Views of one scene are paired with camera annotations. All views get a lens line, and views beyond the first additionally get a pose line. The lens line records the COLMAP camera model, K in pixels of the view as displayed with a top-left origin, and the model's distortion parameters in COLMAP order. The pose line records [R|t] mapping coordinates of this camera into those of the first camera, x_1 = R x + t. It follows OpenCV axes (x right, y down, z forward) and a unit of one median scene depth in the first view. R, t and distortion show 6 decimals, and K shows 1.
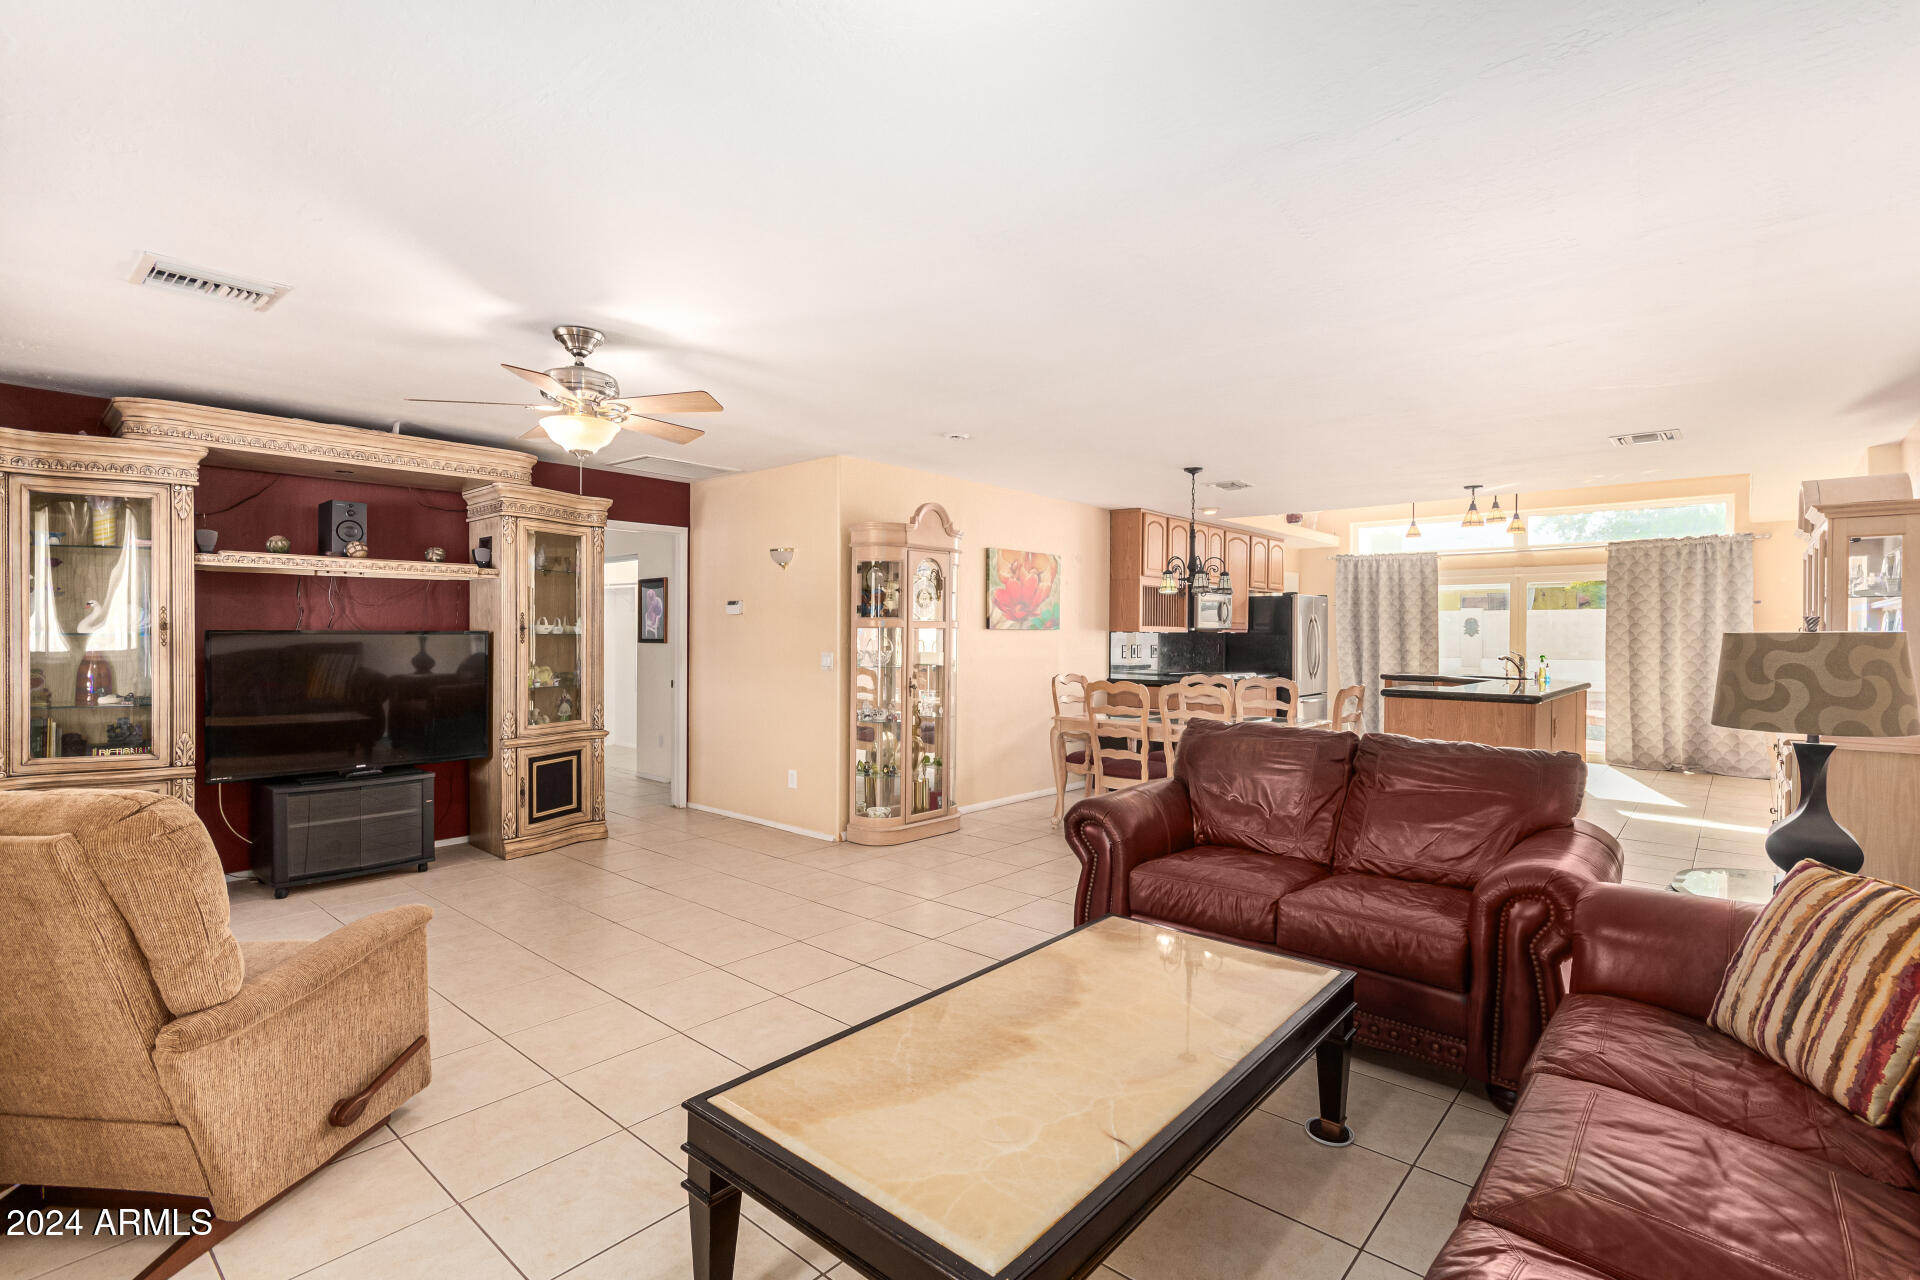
lens RADIAL K [[893.5, 0, 929.3], [0, 893.5, 641.5], [0, 0, 1]] dist [0.004324, 0.000642]
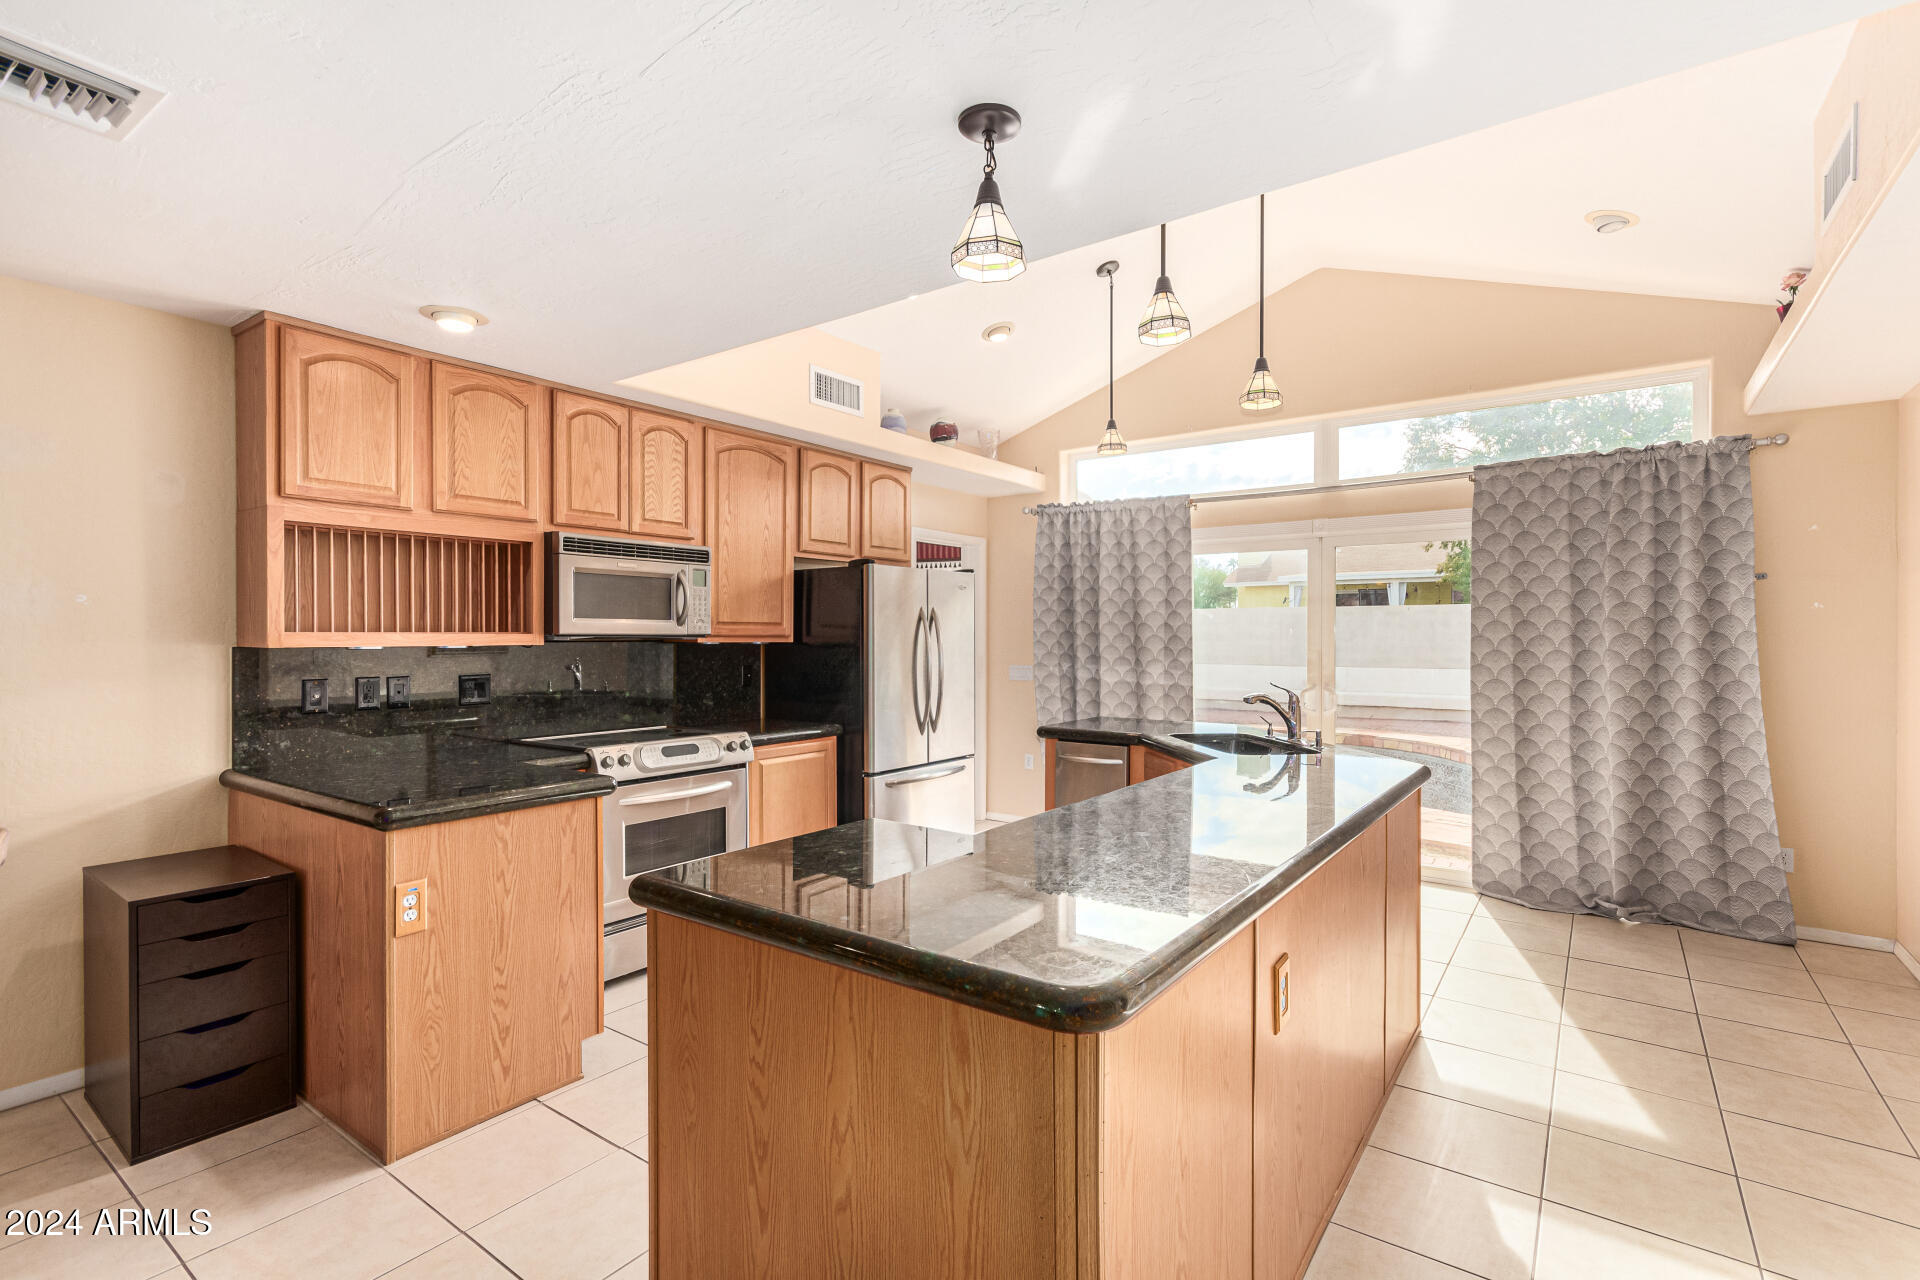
lens RADIAL K [[893.5, 0, 923.2], [0, 893.5, 640.5], [0, 0, 1]] dist [0.004324, 0.000642]
pose [[0.996517, -0.005329, 0.083219, 0.409808], [0.005450, 0.999984, -0.001223, -0.010399], [-0.083211, 0.001672, 0.996531, 0.528141]]
